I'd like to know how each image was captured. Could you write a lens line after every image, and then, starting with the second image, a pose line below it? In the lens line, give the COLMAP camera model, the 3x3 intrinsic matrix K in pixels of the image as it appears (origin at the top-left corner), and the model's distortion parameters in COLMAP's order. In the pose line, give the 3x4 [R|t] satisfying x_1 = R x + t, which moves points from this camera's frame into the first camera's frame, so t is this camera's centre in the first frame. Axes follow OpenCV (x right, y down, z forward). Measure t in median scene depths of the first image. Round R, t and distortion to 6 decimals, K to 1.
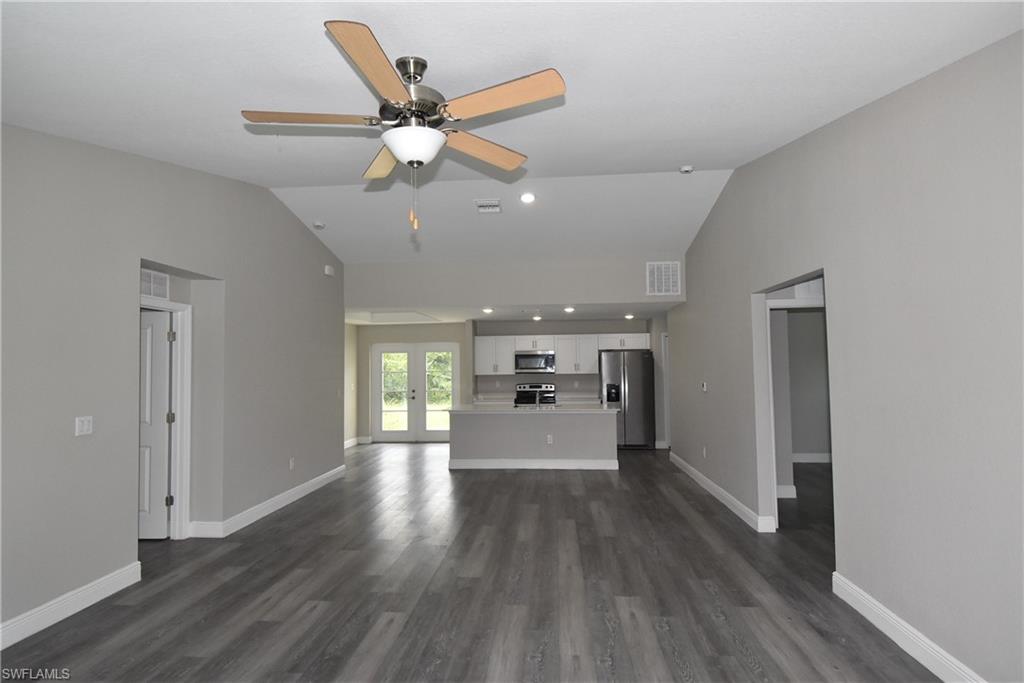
lens RADIAL K [[508.0, 0, 510.0], [0, 508.0, 344.7], [0, 0, 1]] dist [0.000048, 0.000096]
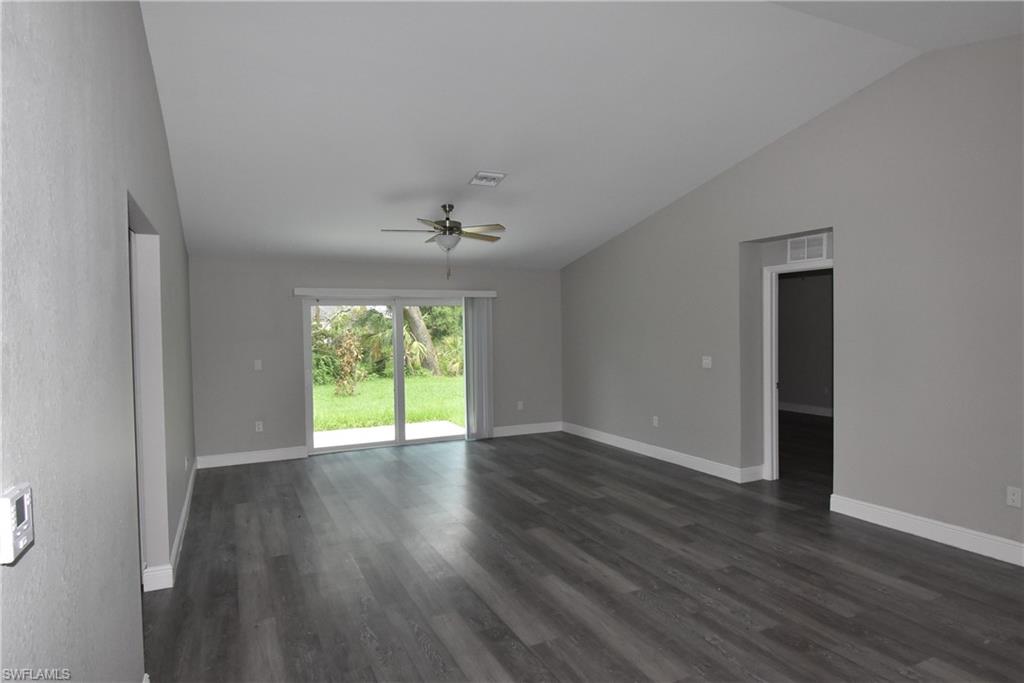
lens RADIAL K [[602.6, 0, 515.4], [0, 602.6, 340.5], [0, 0, 1]] dist [-0.000739, -0.008430]
pose [[-0.857431, 0.036698, -0.513289, 0.488493], [0.047568, 0.998836, -0.008049, 0.057438], [0.512396, -0.031318, -0.858178, 1.718614]]
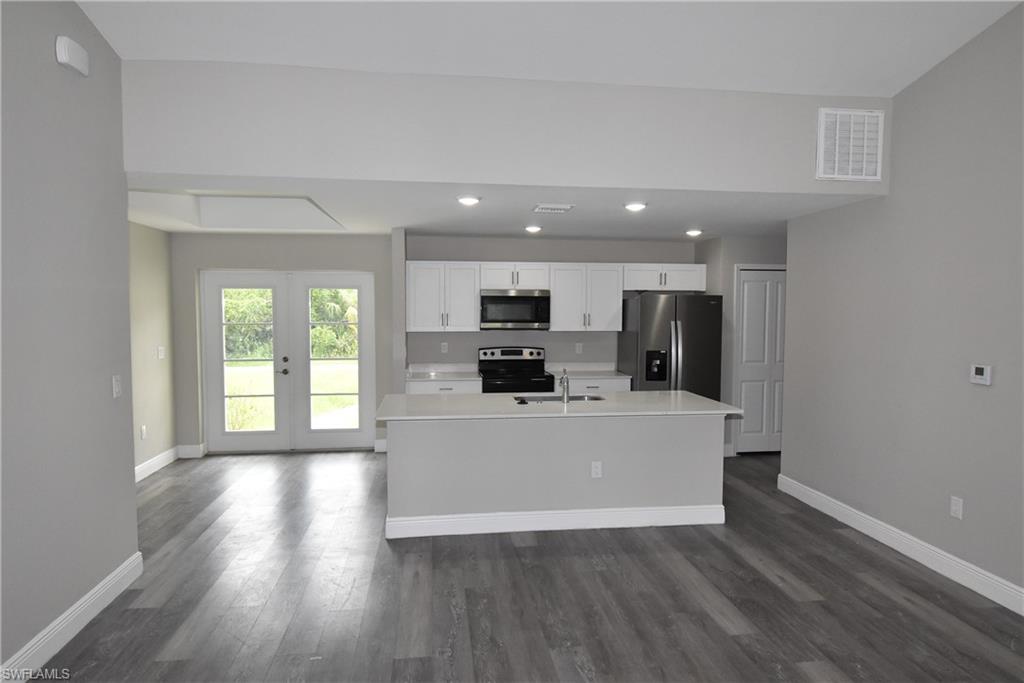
lens RADIAL K [[602.6, 0, 510.6], [0, 602.6, 344.0], [0, 0, 1]] dist [-0.000739, -0.008430]
pose [[0.977607, 0.002128, 0.210427, -0.101473], [-0.023041, 0.995019, 0.096983, 0.007738], [-0.209172, -0.099659, 0.972787, 0.365103]]
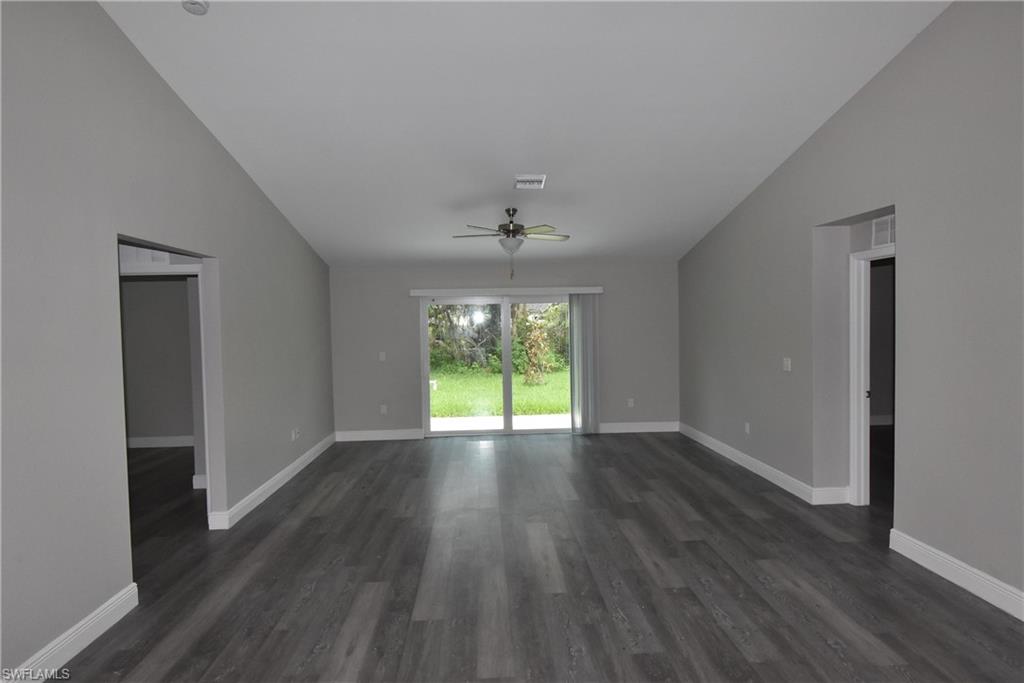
lens RADIAL K [[602.6, 0, 511.1], [0, 602.6, 342.9], [0, 0, 1]] dist [-0.000739, -0.008430]
pose [[-0.990641, 0.036059, -0.131642, 0.108936], [0.037175, 0.999291, -0.006027, 0.059891], [0.131331, -0.010865, -0.991279, 1.895145]]
